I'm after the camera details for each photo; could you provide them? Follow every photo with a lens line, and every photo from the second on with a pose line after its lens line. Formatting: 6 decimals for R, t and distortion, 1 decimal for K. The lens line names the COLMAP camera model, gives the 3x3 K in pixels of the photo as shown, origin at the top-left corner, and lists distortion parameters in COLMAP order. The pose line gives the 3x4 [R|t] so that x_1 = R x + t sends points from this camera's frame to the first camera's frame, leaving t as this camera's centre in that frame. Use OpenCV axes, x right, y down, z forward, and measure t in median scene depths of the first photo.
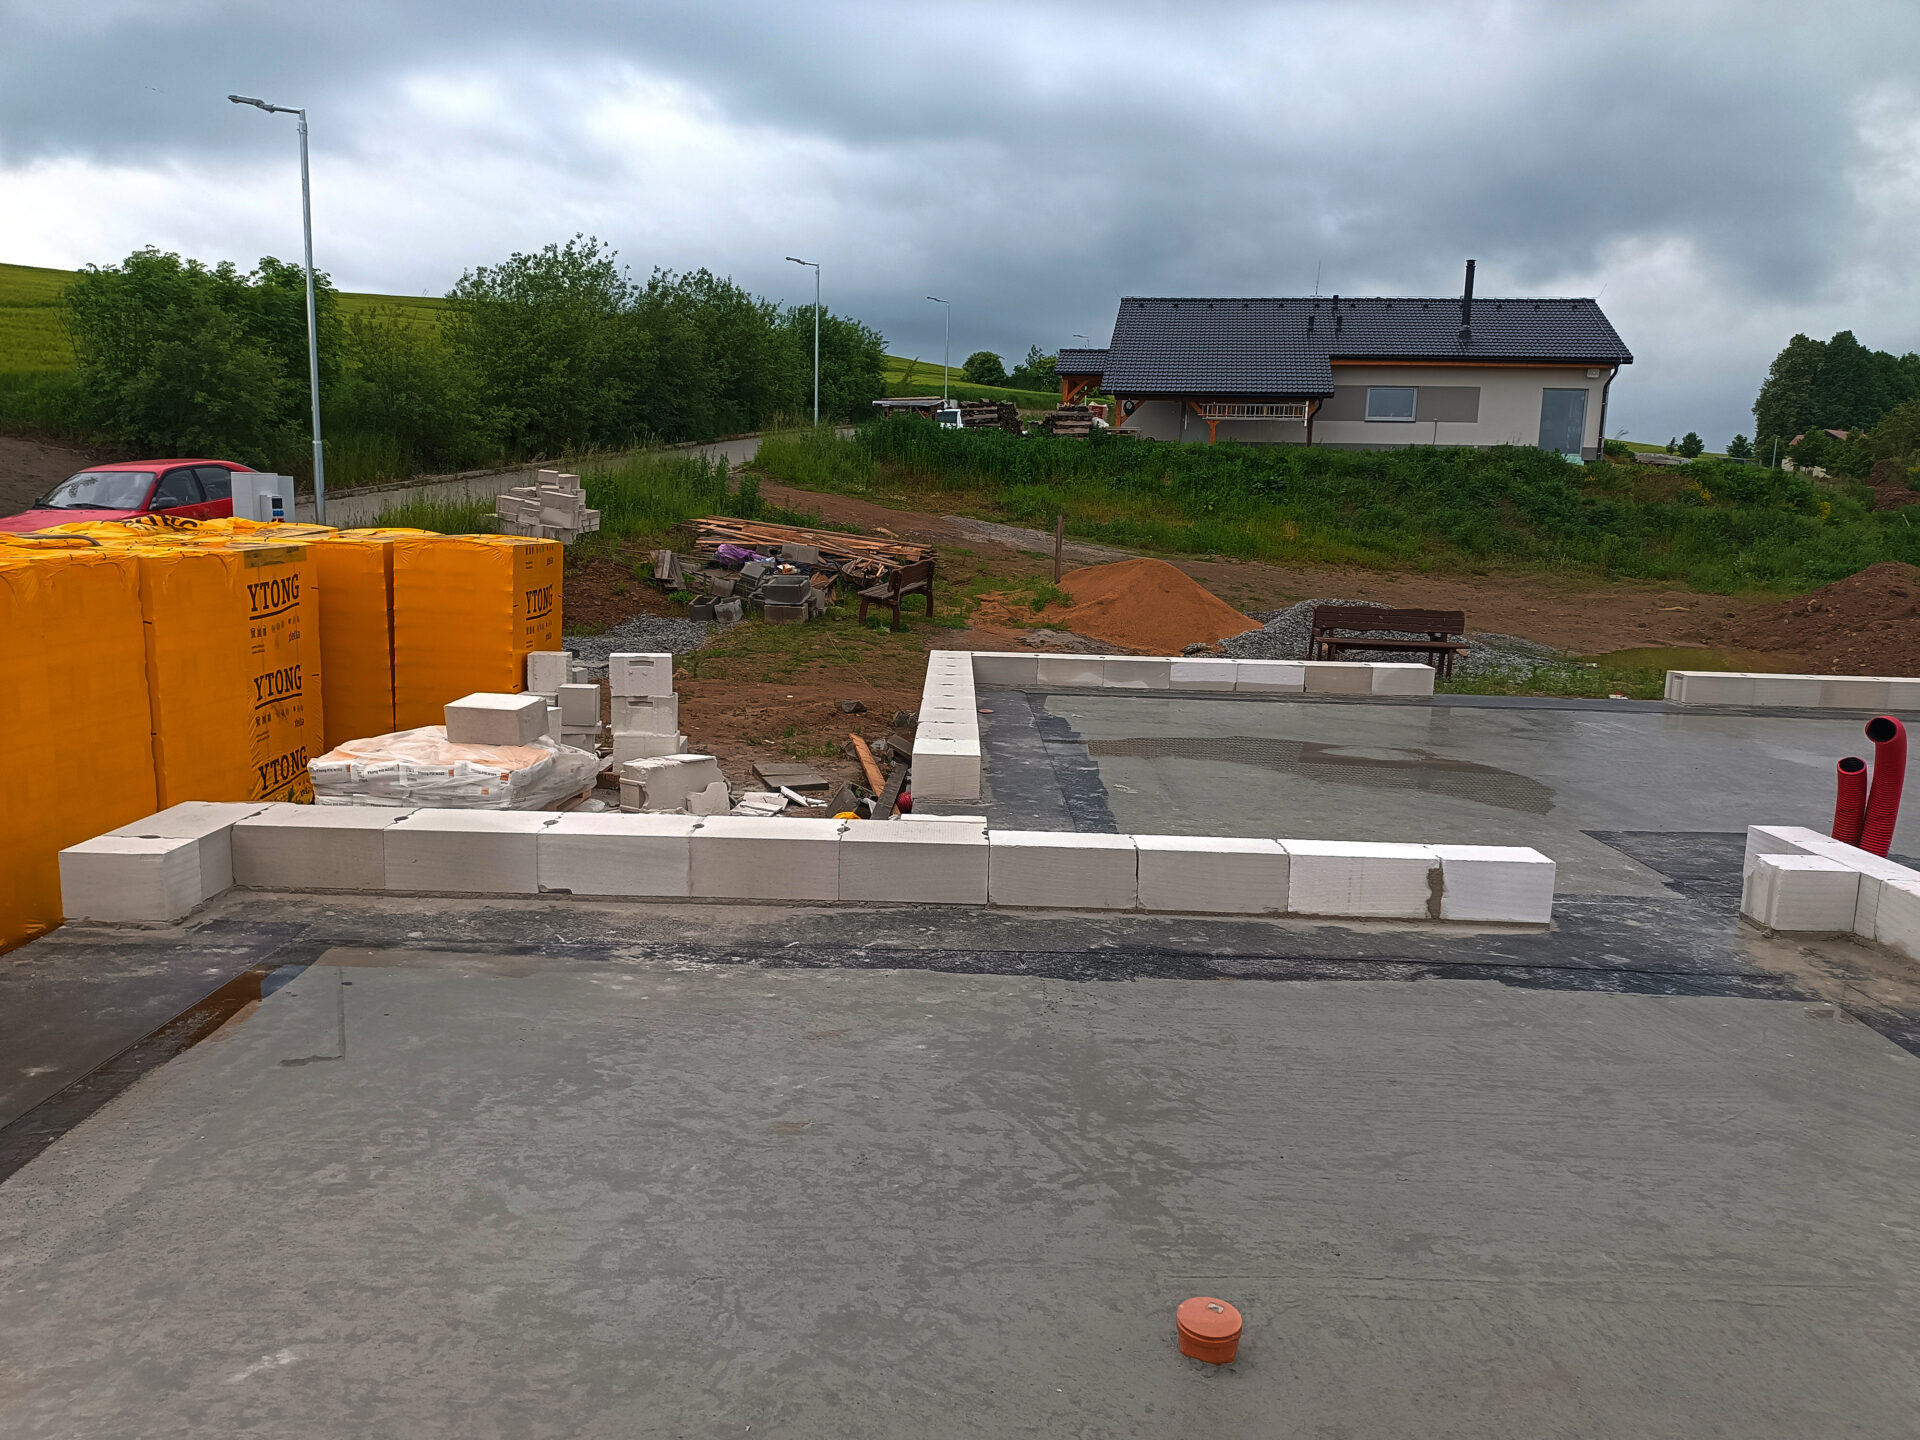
lens RADIAL K [[1363.5, 0, 960.0], [0, 1363.5, 720.0], [0, 0, 1]] dist [0.067855, -0.105781]
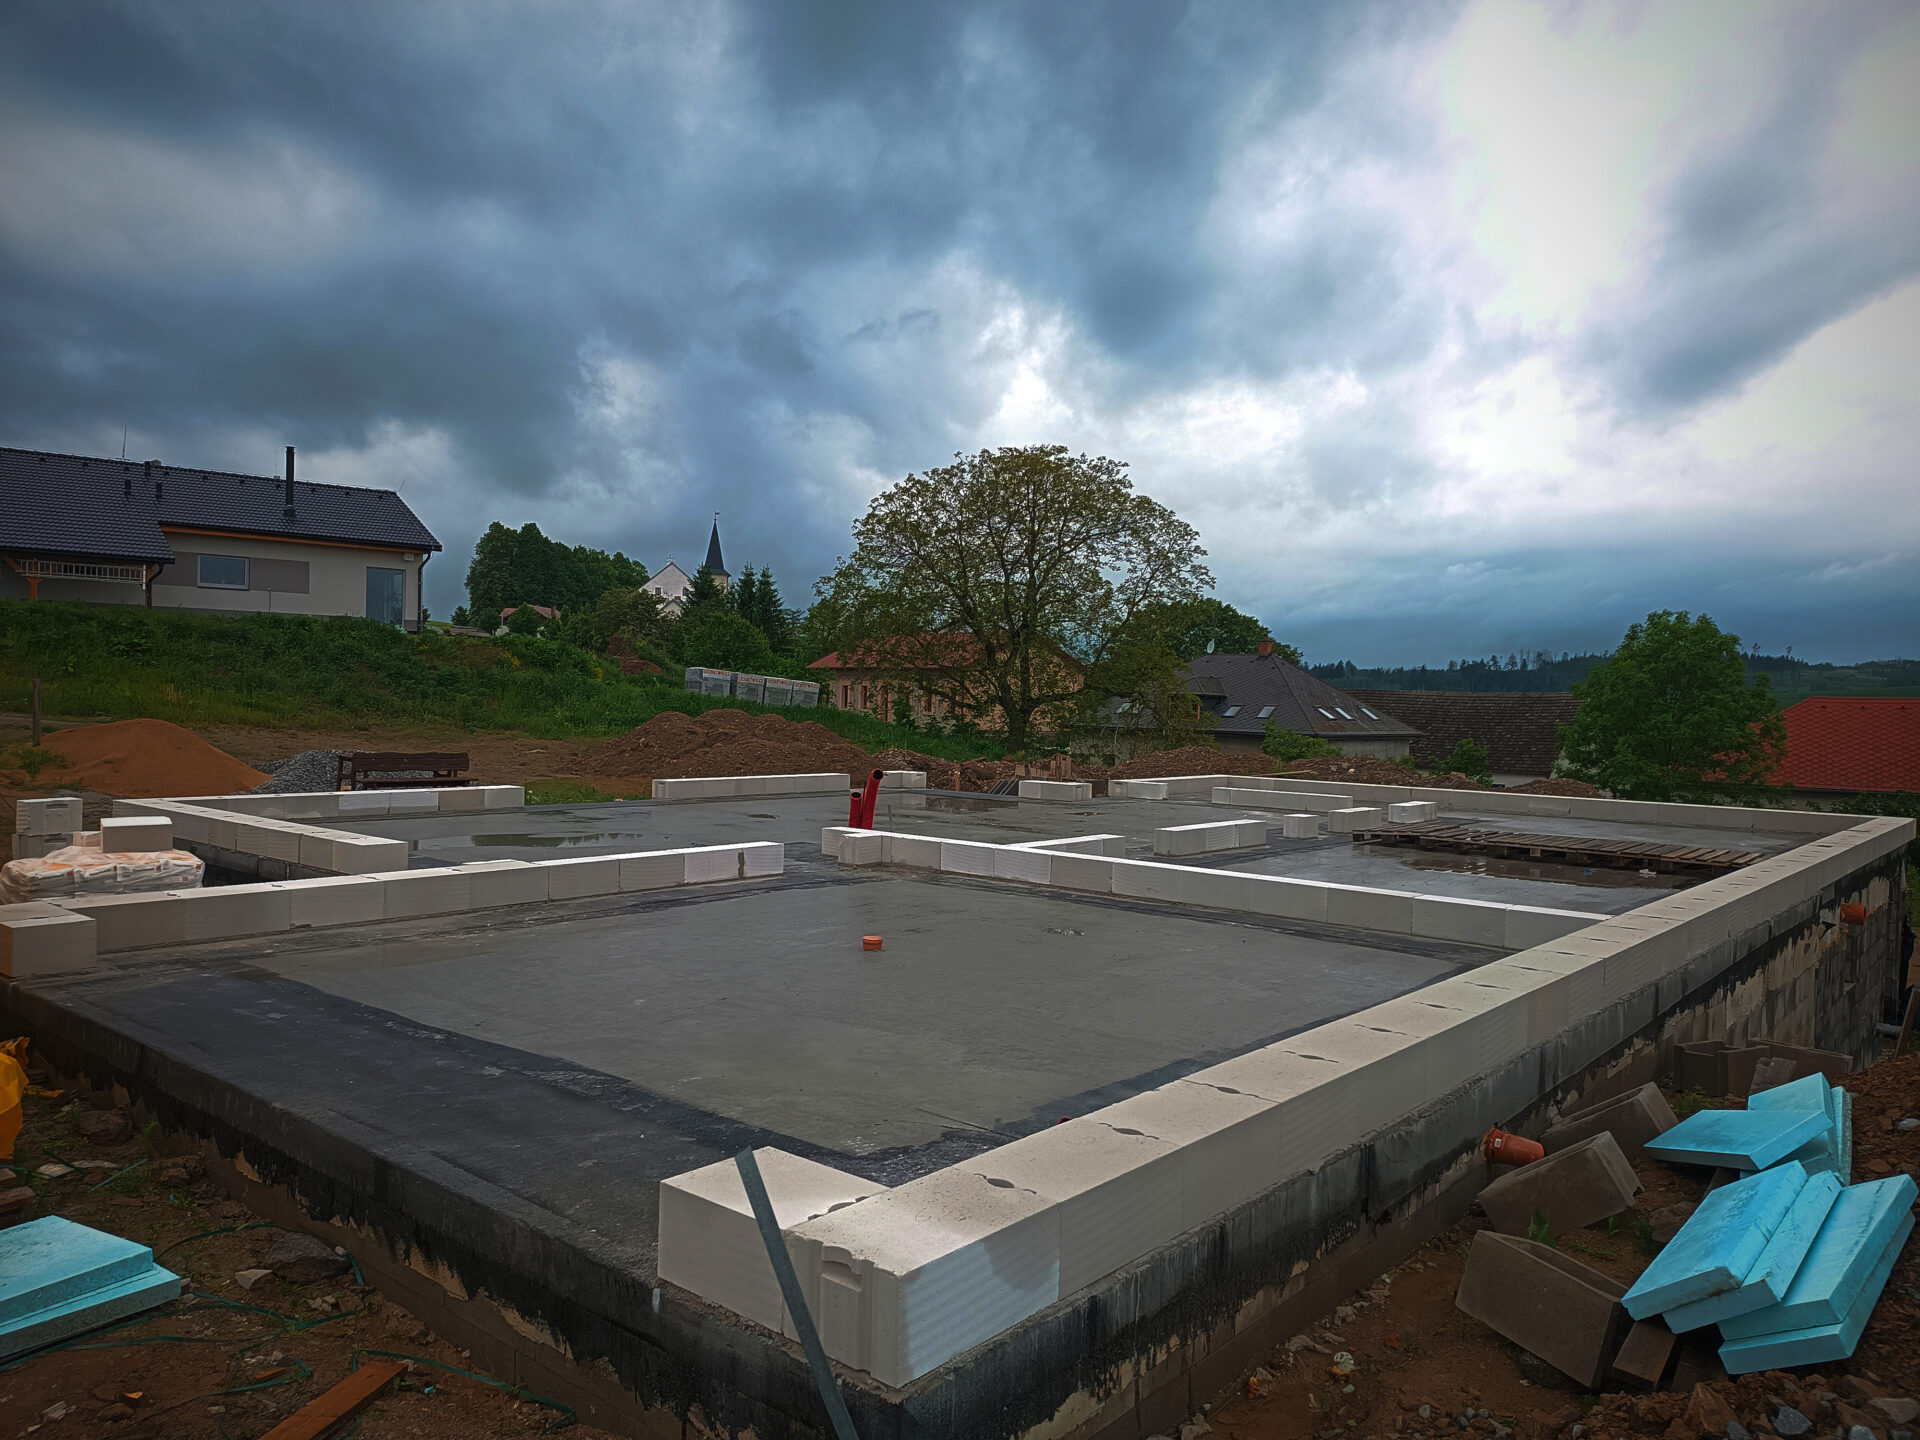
lens RADIAL K [[1363.5, 0, 960.0], [0, 1363.5, 720.0], [0, 0, 1]] dist [0.067855, -0.105781]
pose [[0.643807, -0.024591, 0.764792, -0.152298], [0.112777, 0.991618, -0.063053, 0.011541], [-0.756831, 0.126845, 0.641184, -0.089958]]
